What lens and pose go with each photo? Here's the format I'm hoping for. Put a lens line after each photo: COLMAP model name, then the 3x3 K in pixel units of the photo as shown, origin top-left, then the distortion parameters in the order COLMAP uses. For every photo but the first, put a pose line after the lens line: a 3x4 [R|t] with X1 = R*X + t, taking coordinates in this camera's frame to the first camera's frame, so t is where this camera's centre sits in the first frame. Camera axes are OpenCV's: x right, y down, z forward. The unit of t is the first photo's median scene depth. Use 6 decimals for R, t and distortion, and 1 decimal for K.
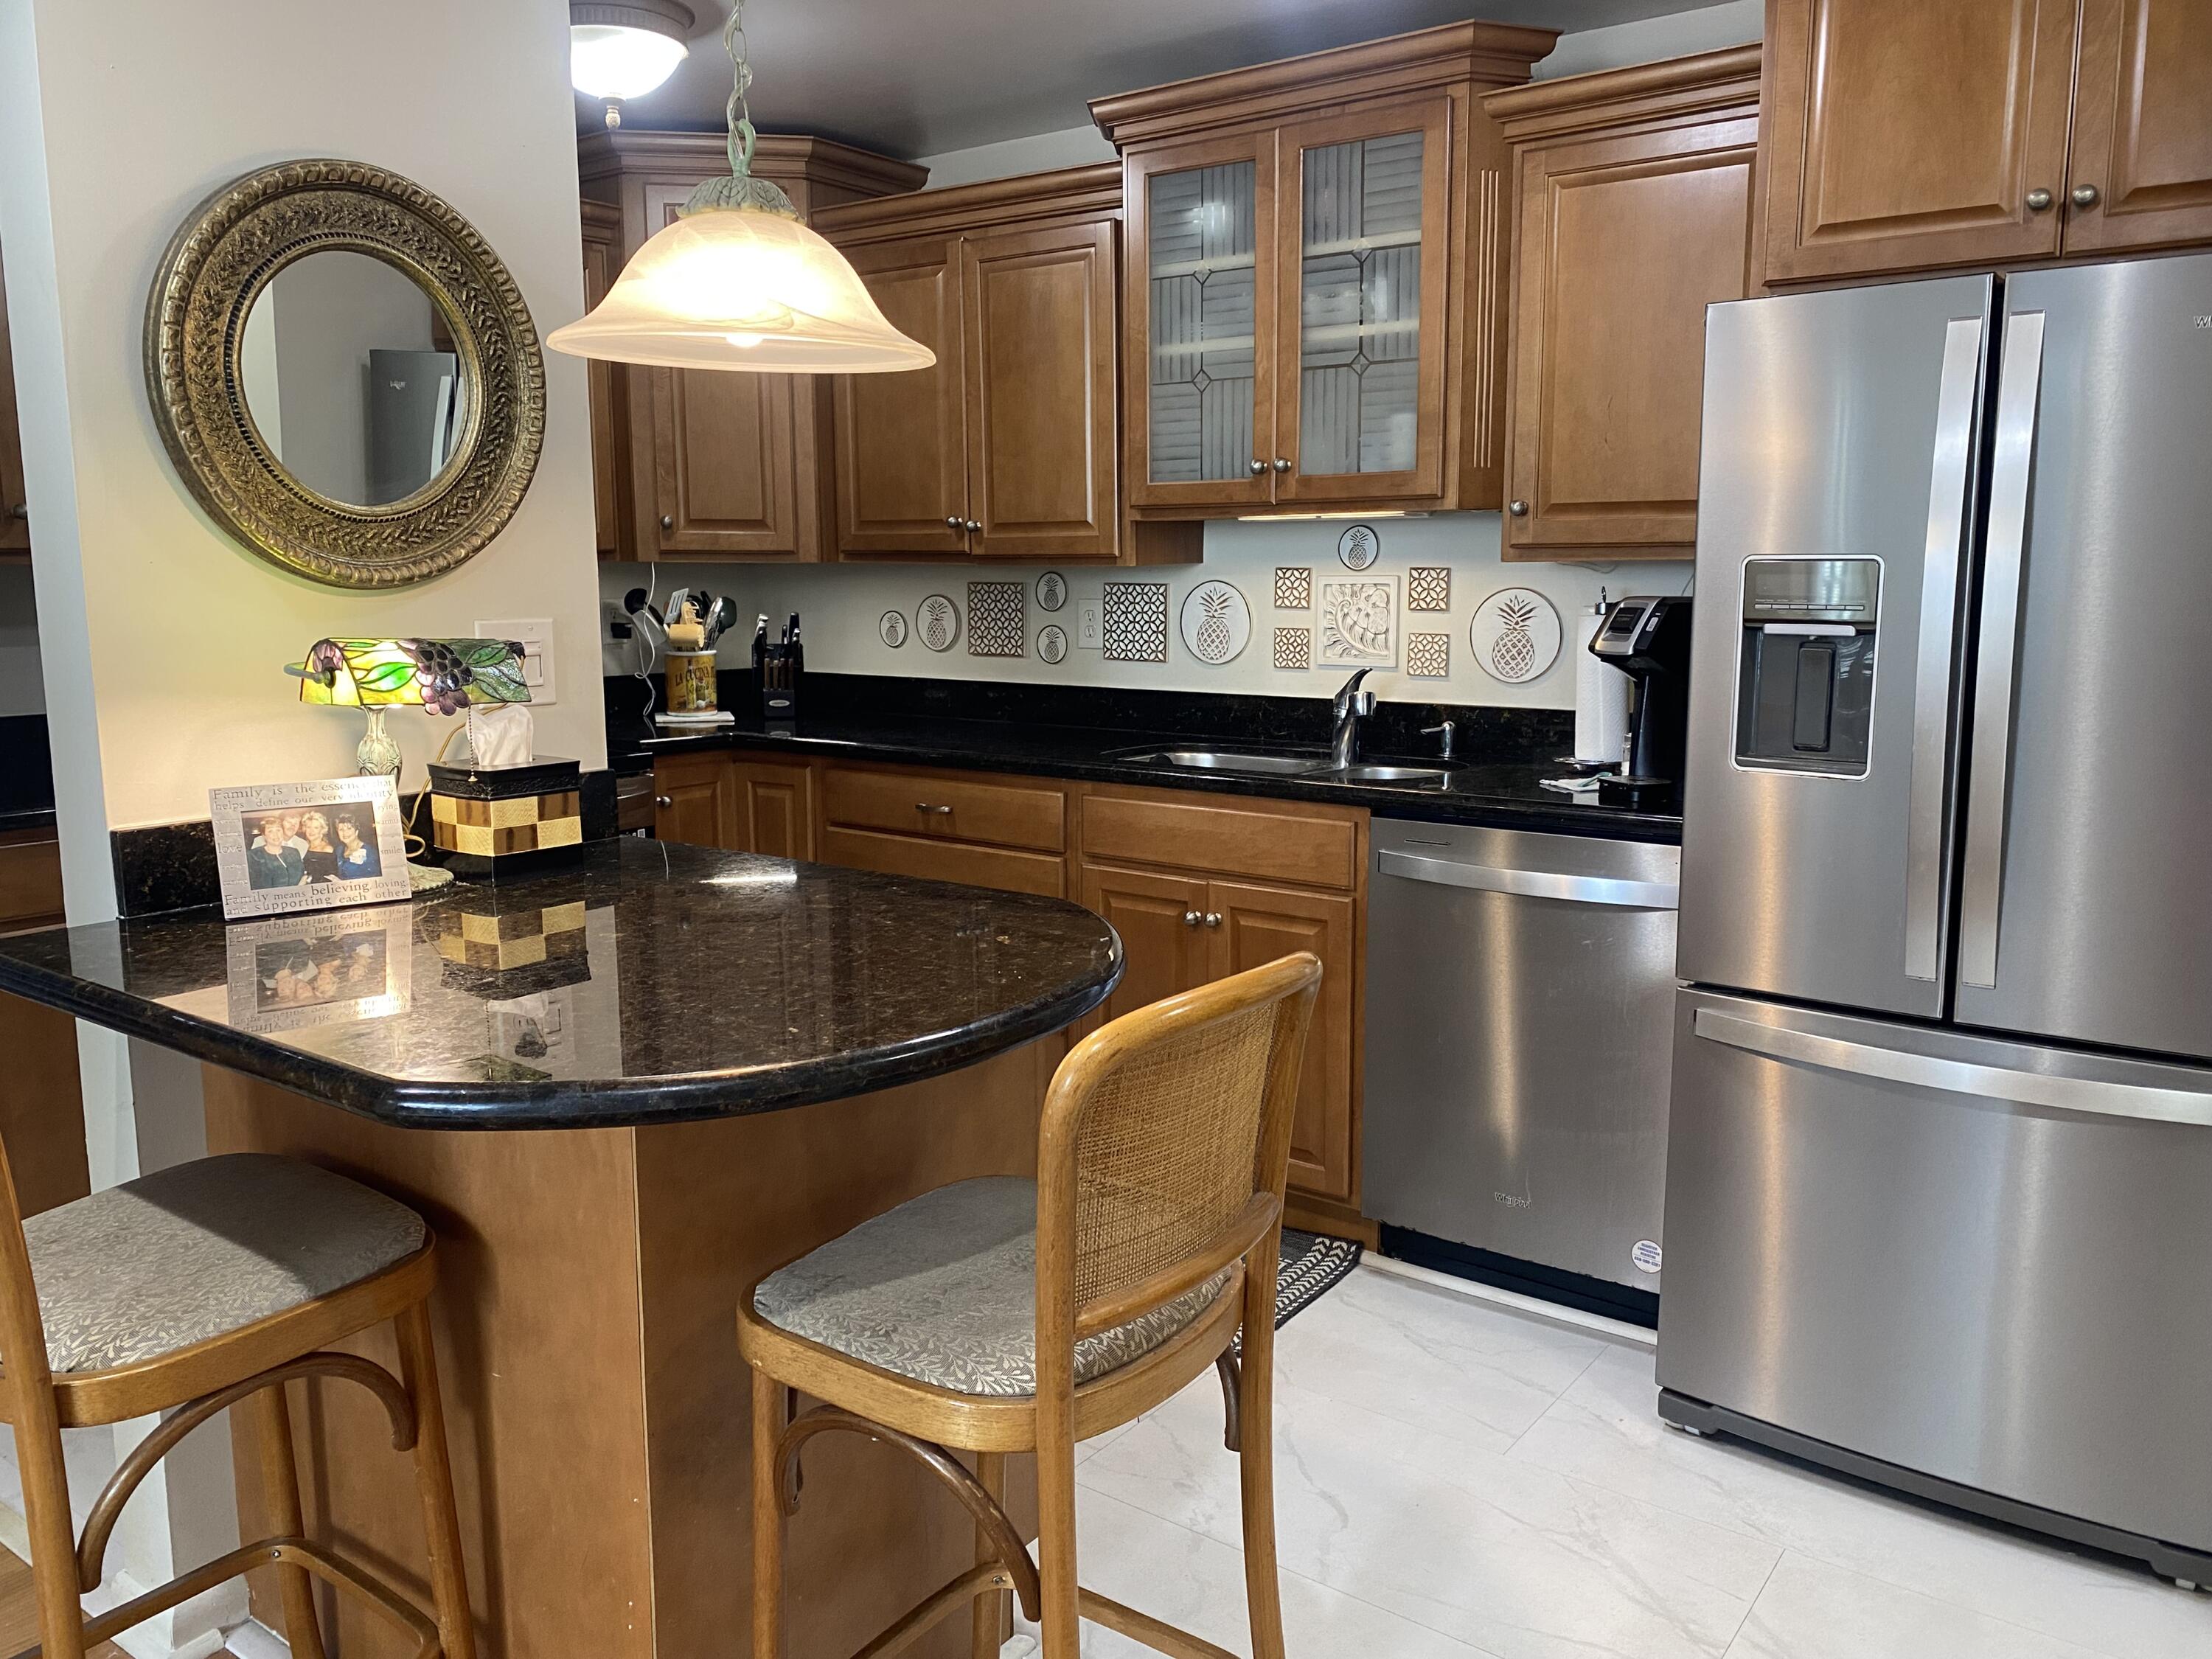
lens RADIAL K [[1689.6, 0, 1104.9], [0, 1689.6, 818.4], [0, 0, 1]] dist [0.011397, 0.001445]
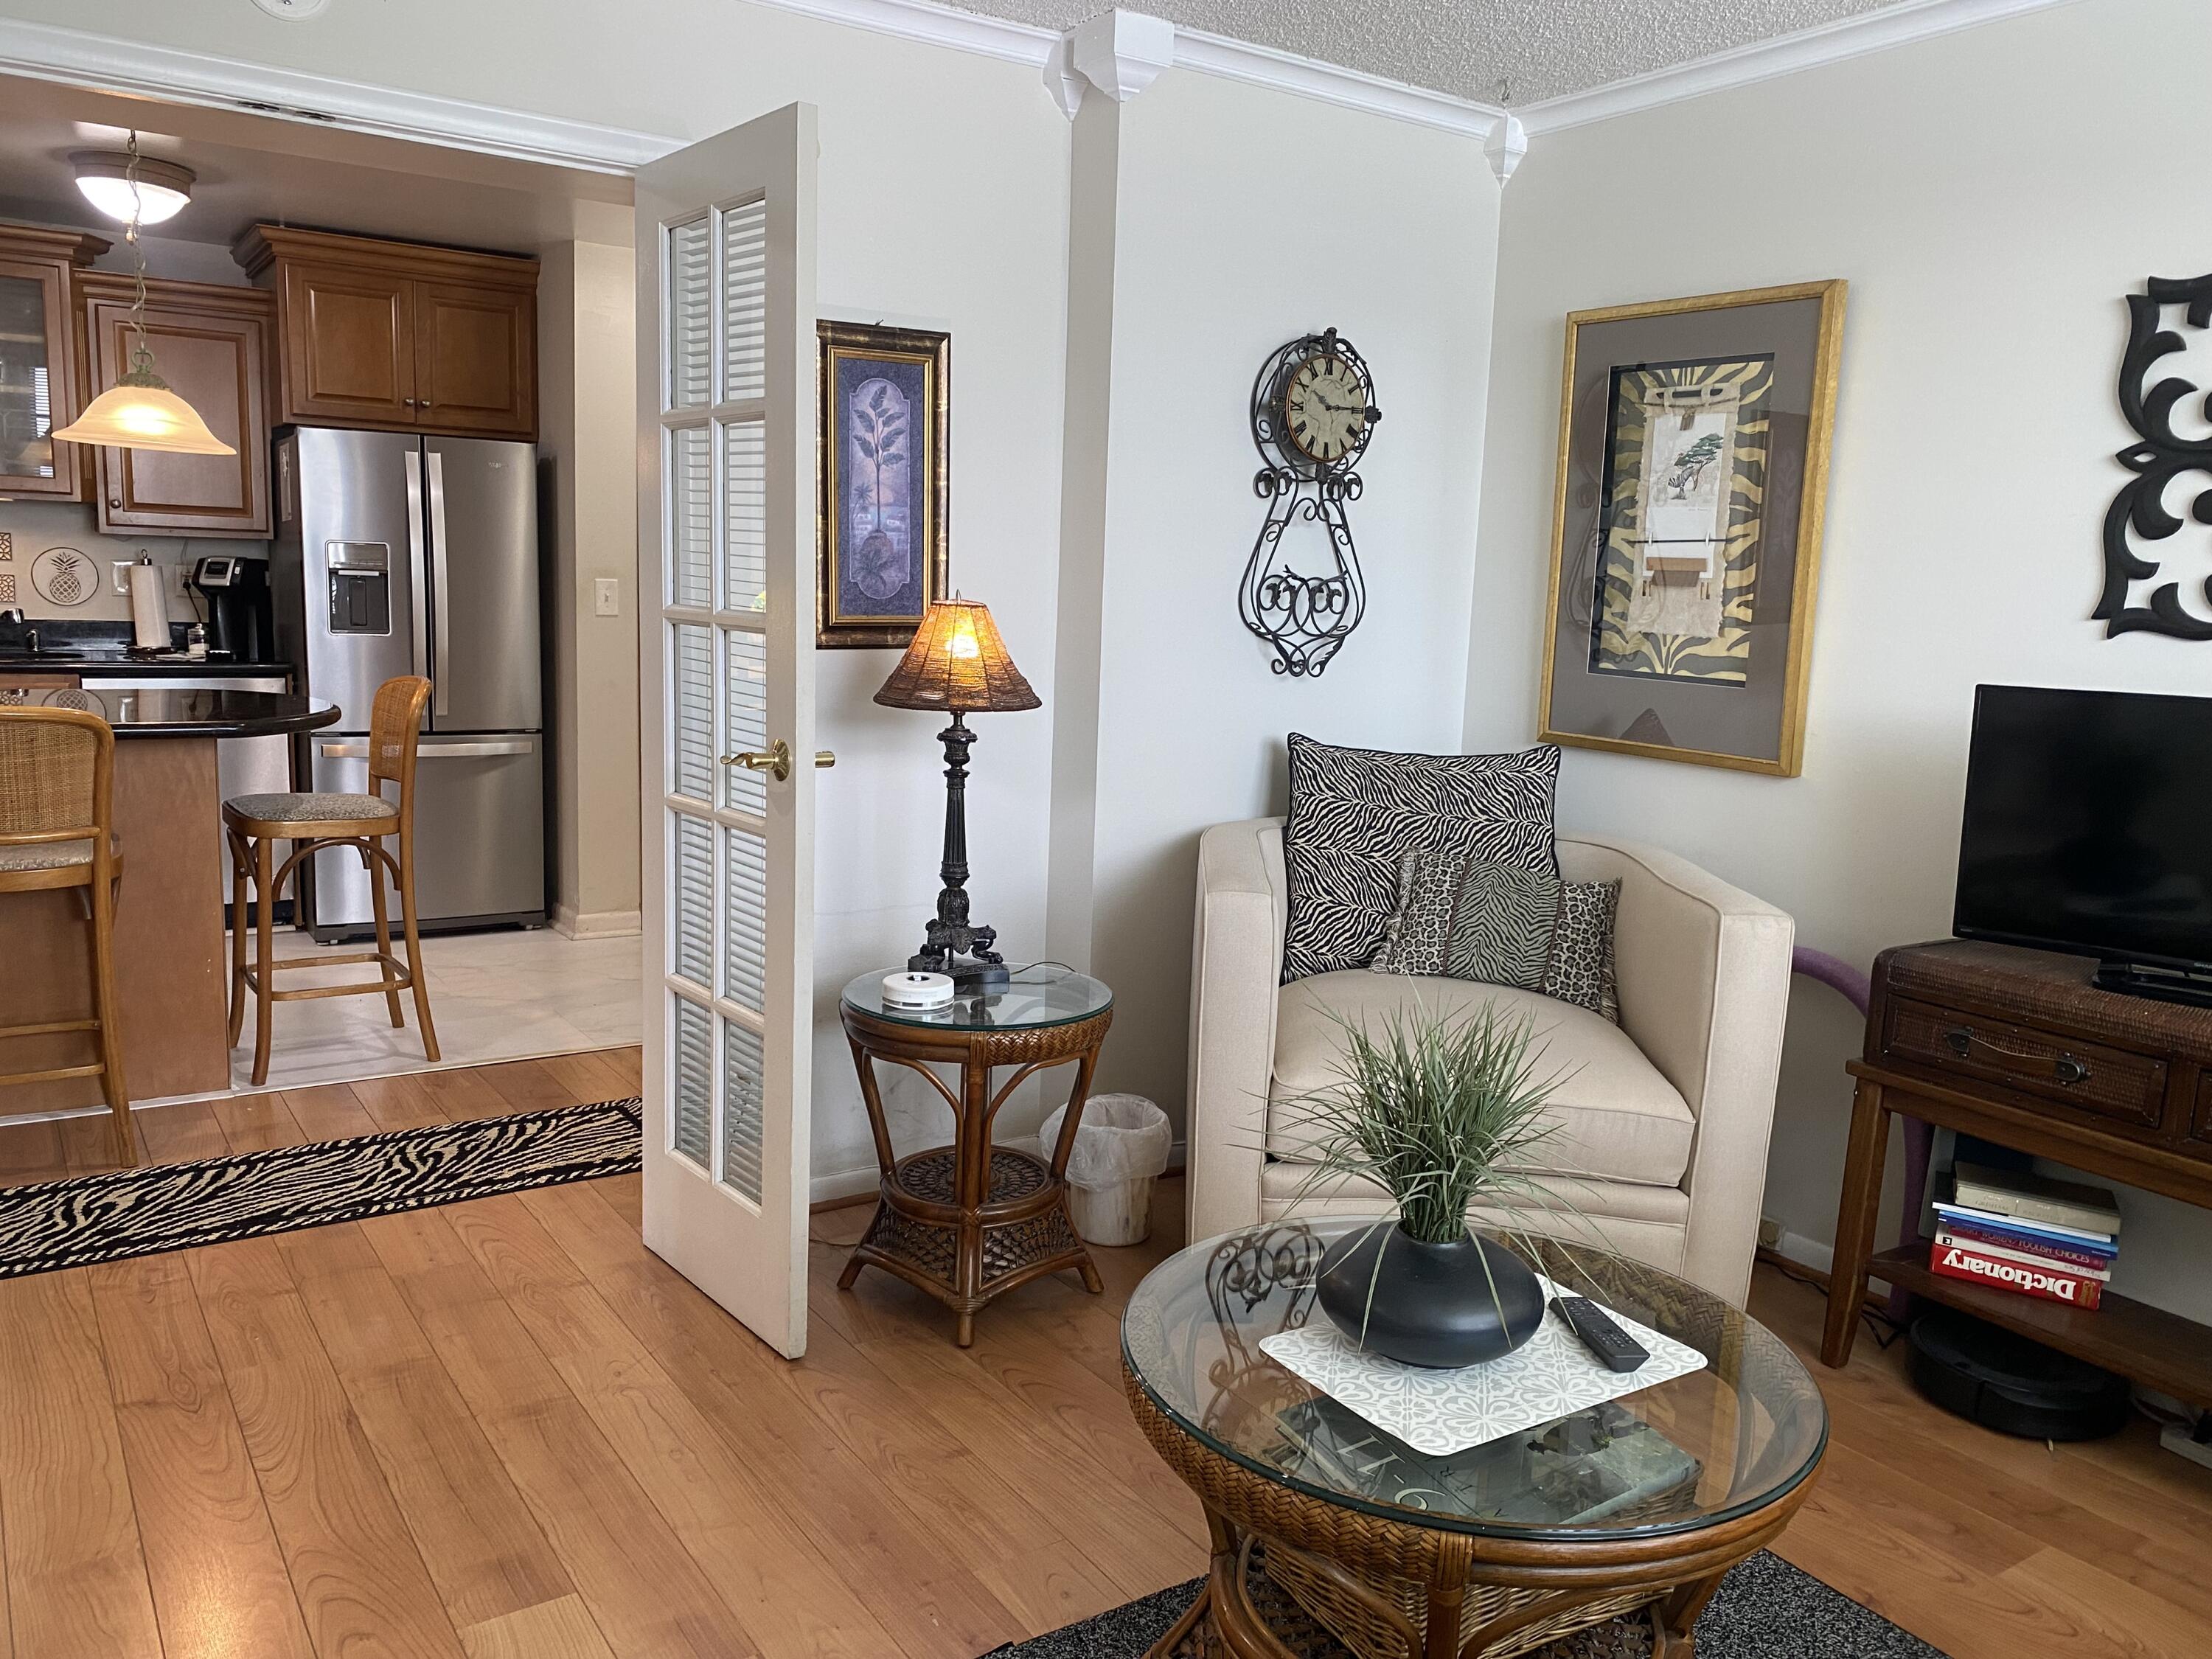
lens RADIAL K [[1689.6, 0, 1103.4], [0, 1689.6, 832.3], [0, 0, 1]] dist [0.011397, 0.001445]
pose [[0.328134, -0.129011, 0.935780, -1.502646], [0.104220, 0.989527, 0.099876, 0.119161], [-0.938864, 0.064754, 0.338143, -0.750566]]
